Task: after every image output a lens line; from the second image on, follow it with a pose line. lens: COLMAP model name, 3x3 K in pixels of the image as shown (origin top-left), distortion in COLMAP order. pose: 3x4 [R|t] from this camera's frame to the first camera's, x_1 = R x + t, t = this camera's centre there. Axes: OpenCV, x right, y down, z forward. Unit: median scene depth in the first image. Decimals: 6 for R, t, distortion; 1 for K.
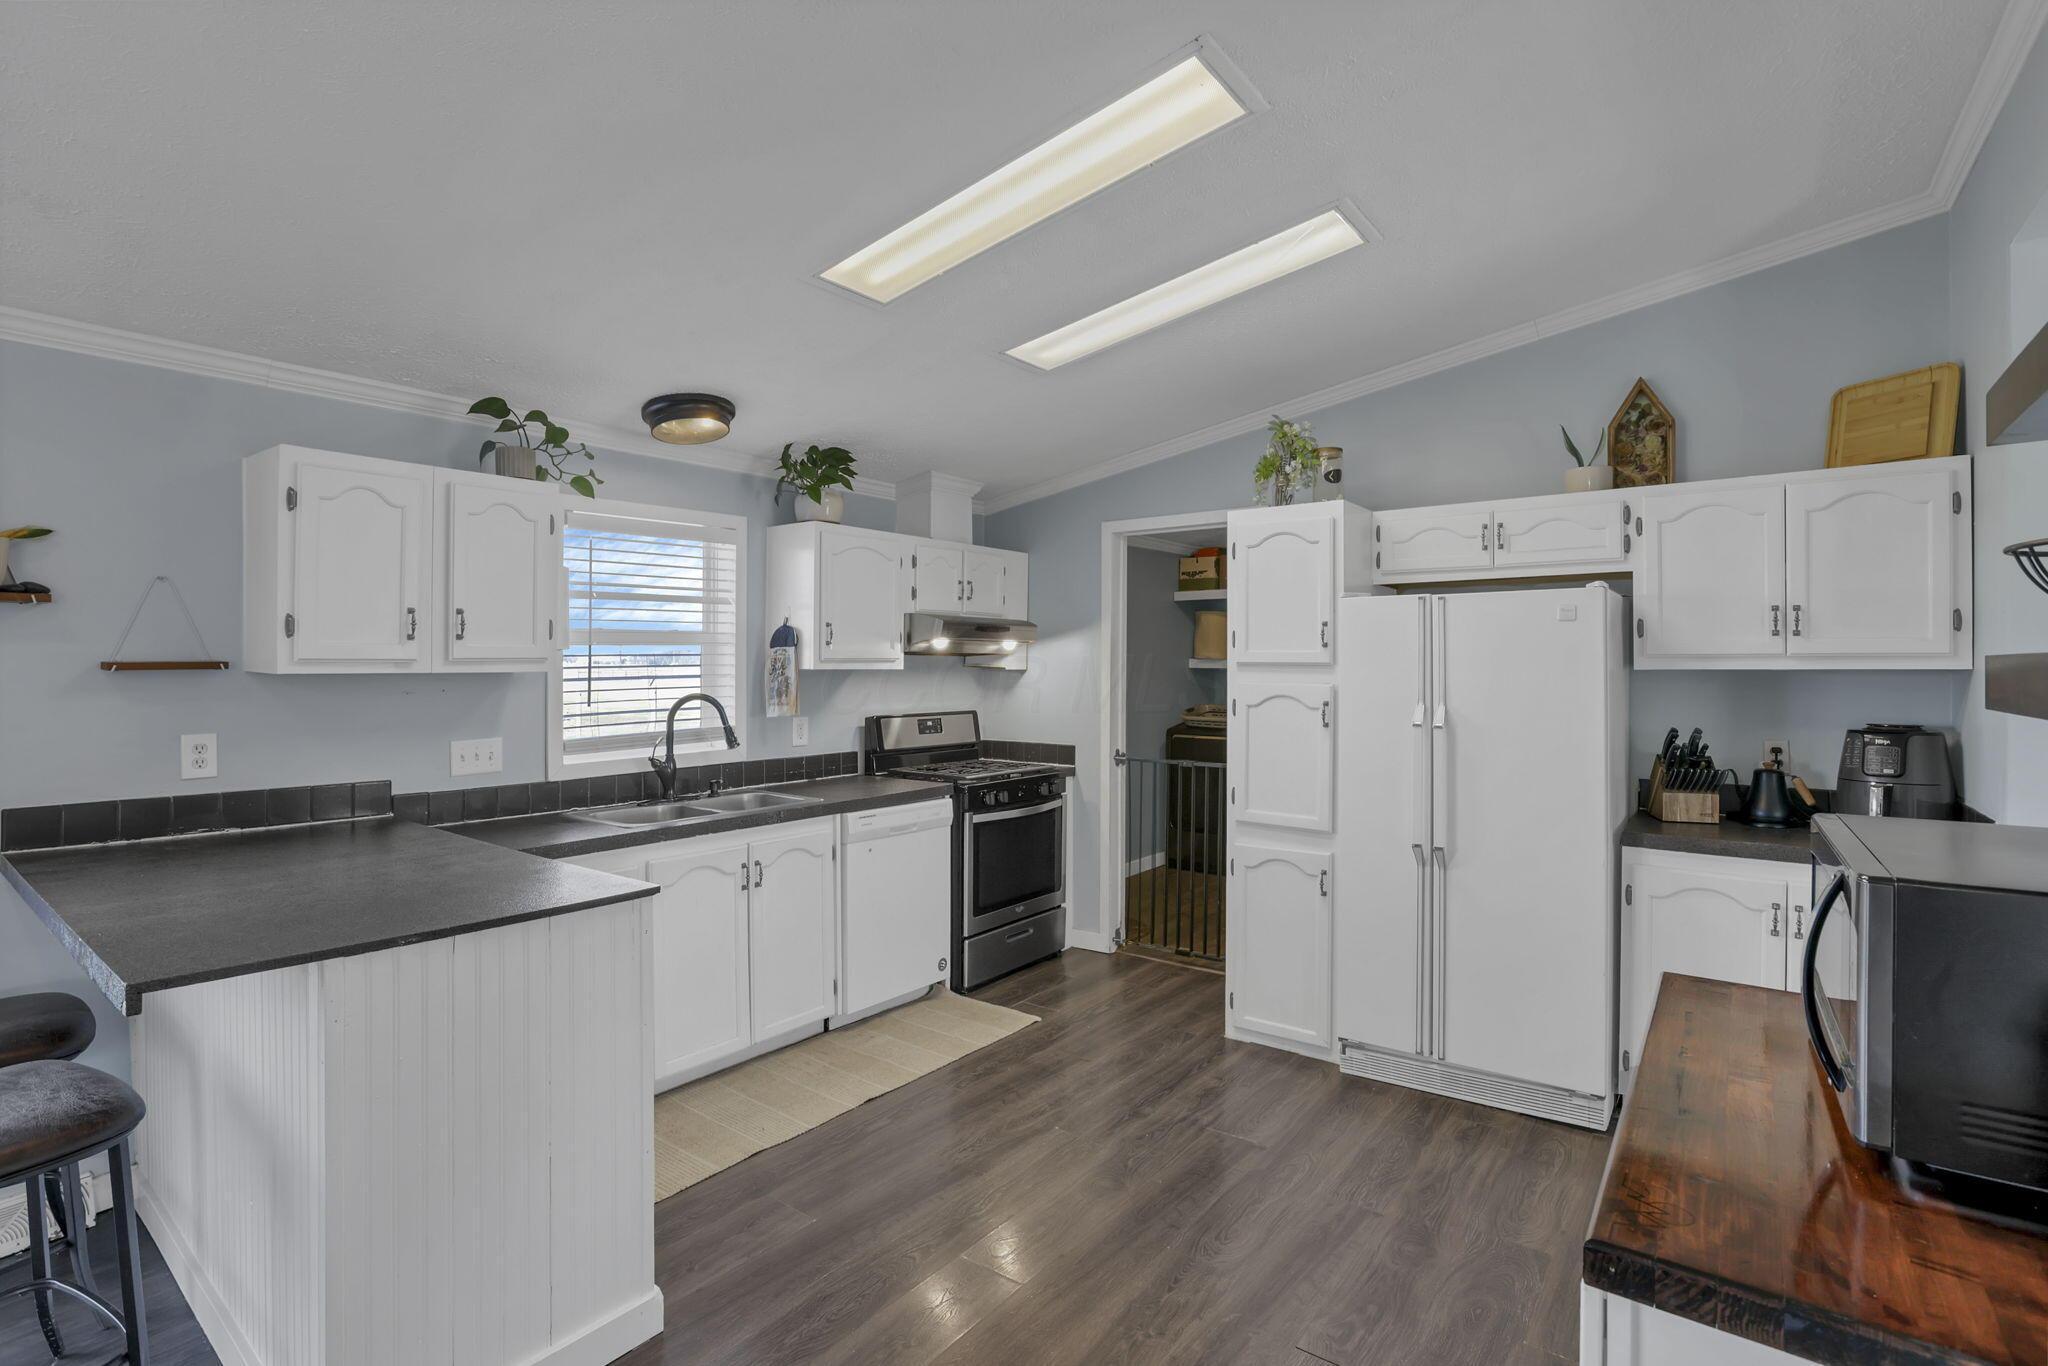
lens RADIAL K [[956.7, 0, 1032.8], [0, 956.7, 662.9], [0, 0, 1]] dist [-0.048197, 0.016139]
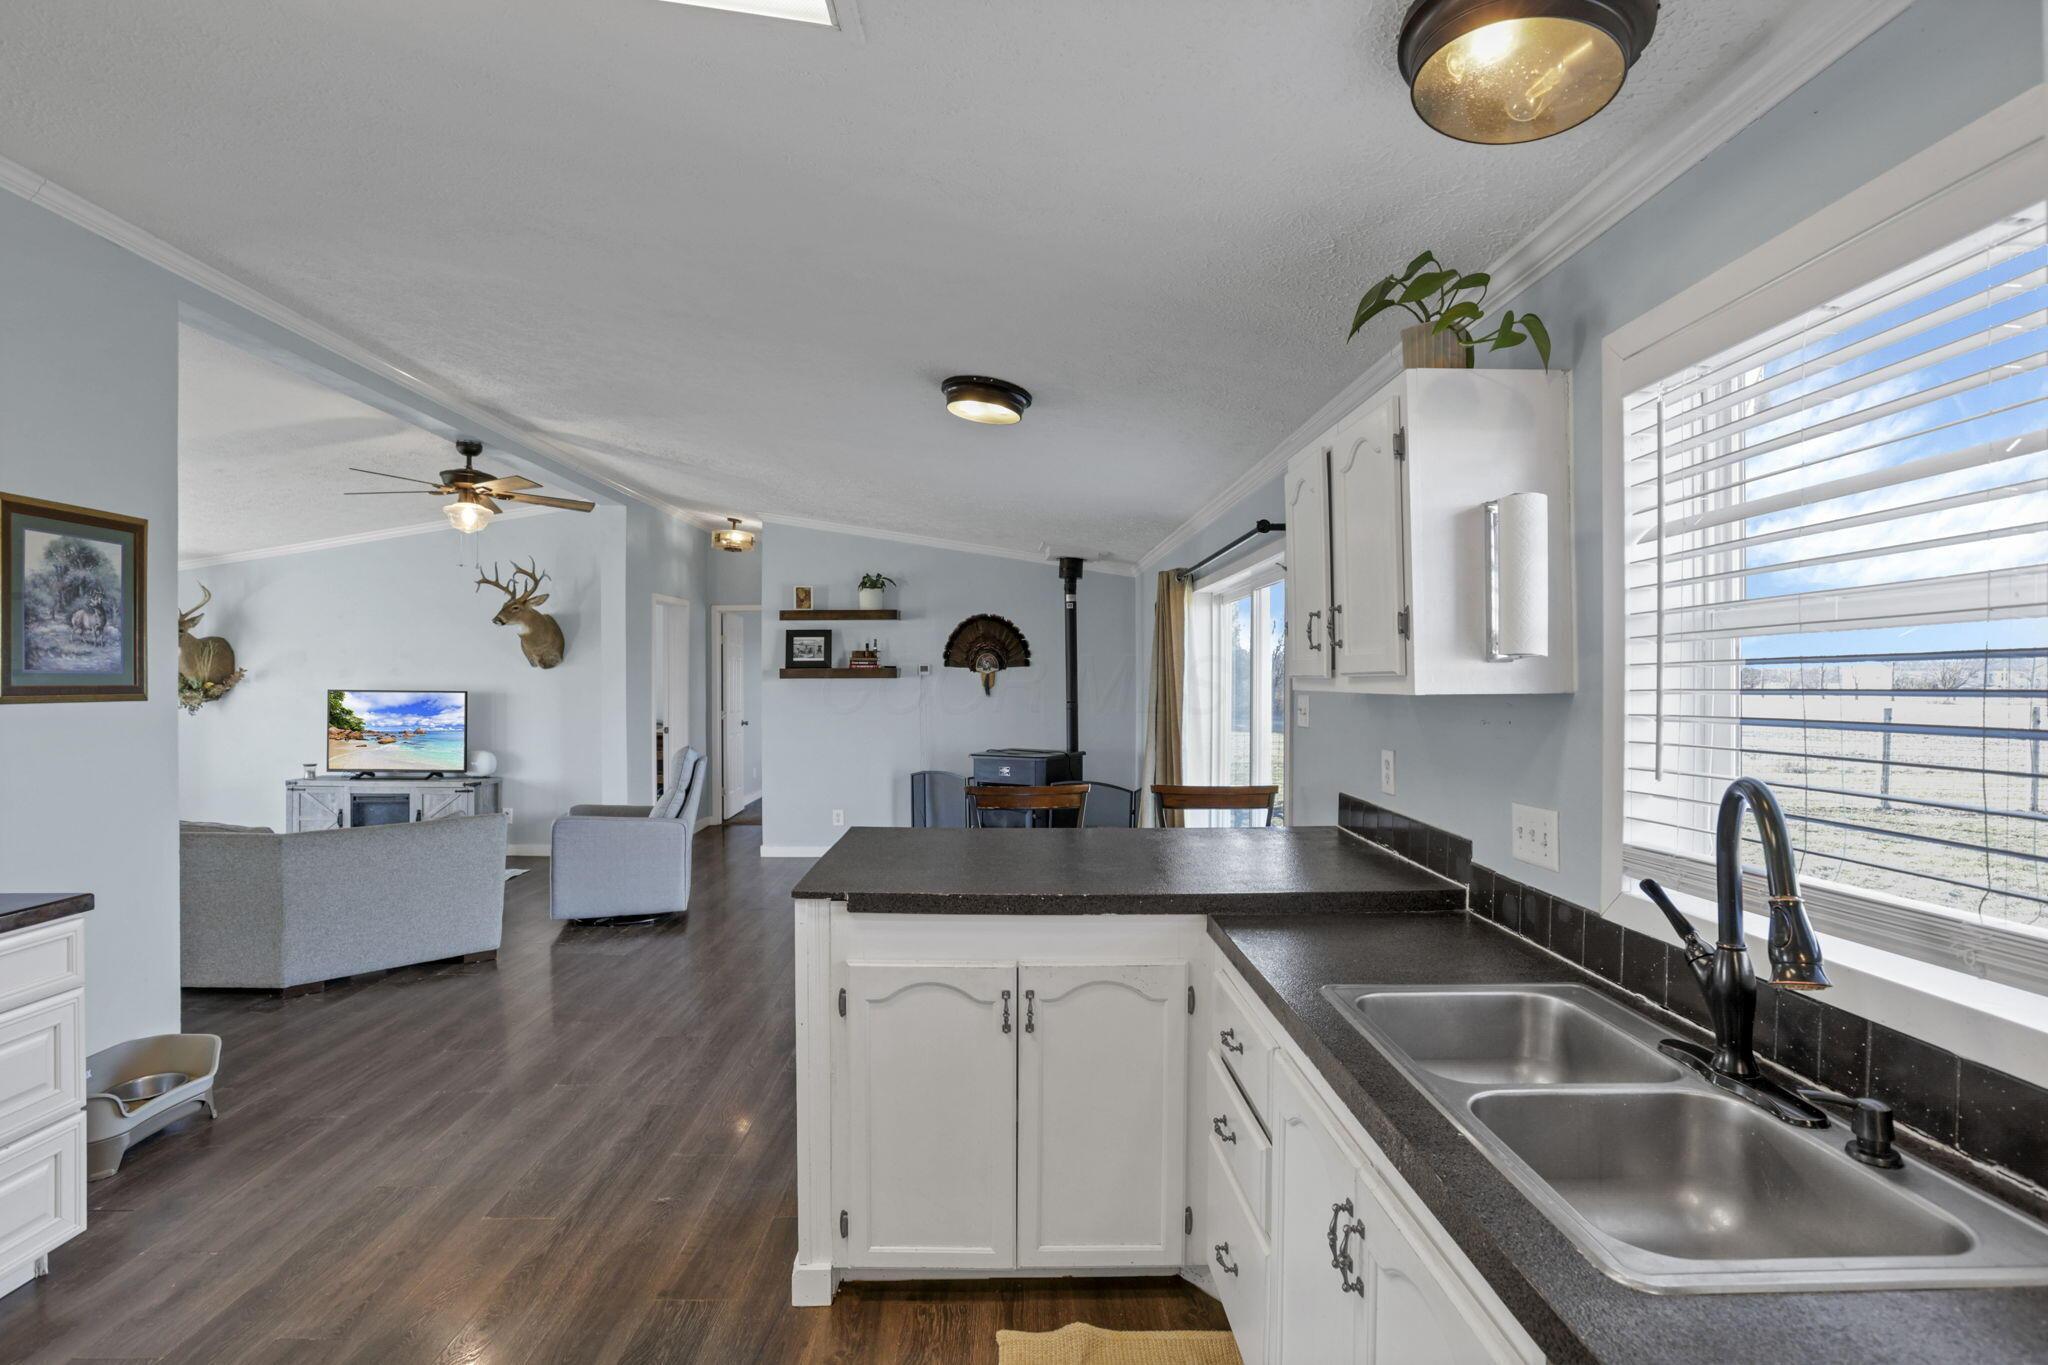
lens RADIAL K [[956.7, 0, 1021.7], [0, 956.7, 681.6], [0, 0, 1]] dist [-0.048197, 0.016139]
pose [[-0.785058, 0.003057, -0.619415, 0.038171], [-0.002322, 0.999966, 0.007878, -0.003307], [0.619418, 0.007623, -0.785024, 1.178267]]
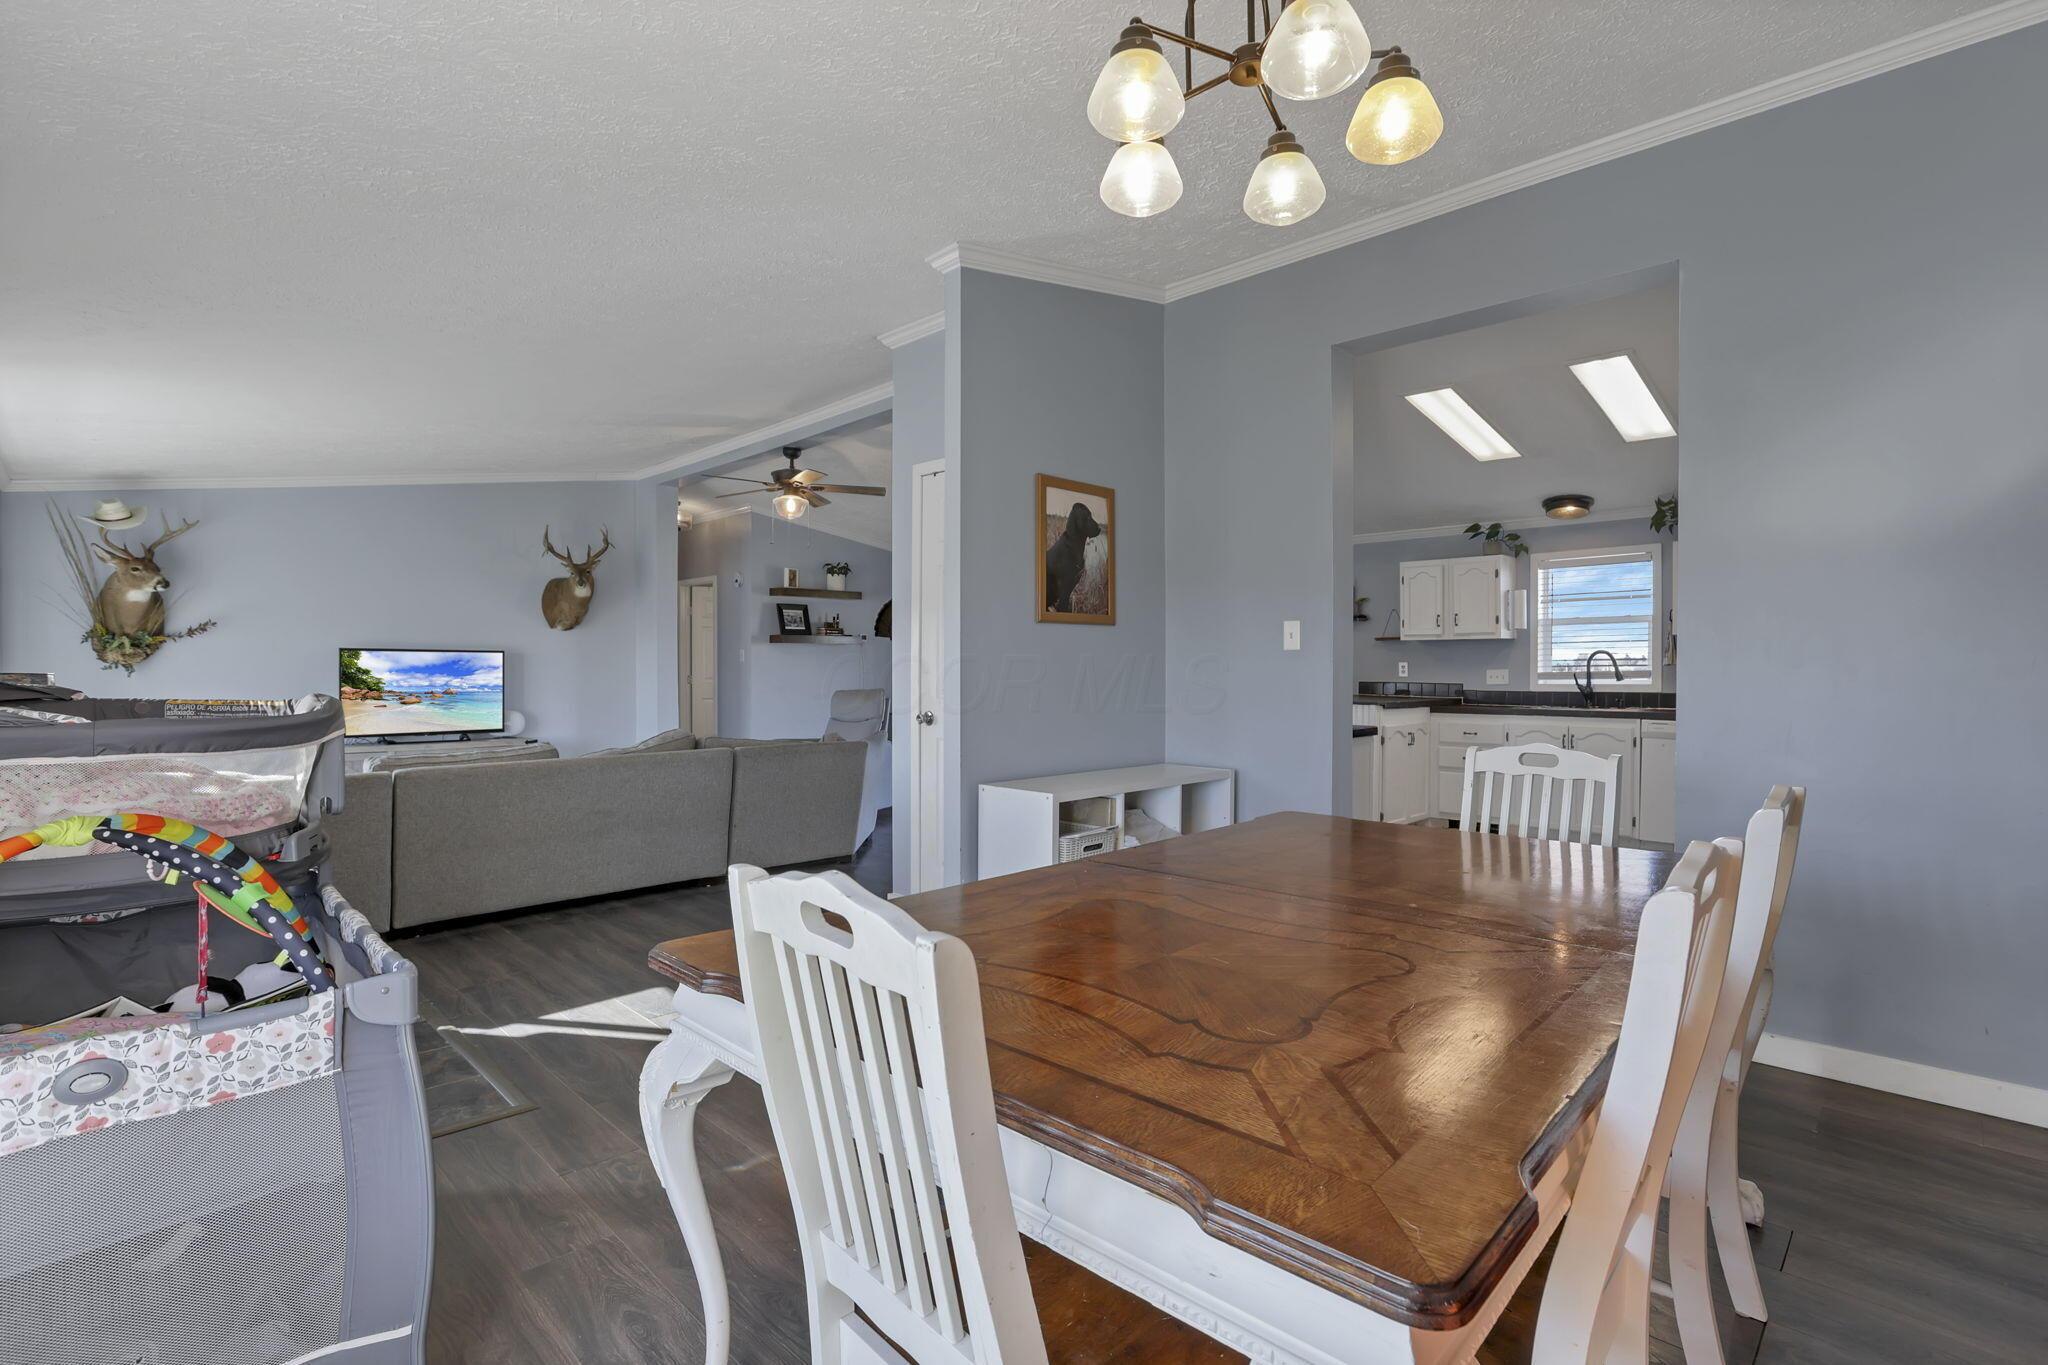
lens RADIAL K [[956.7, 0, 1032.9], [0, 956.7, 681.6], [0, 0, 1]] dist [-0.048197, 0.016139]
pose [[-0.139621, 0.016478, -0.990068, 1.701468], [-0.004155, 0.999843, 0.017227, 0.069491], [0.990196, 0.006519, -0.139530, 0.191732]]
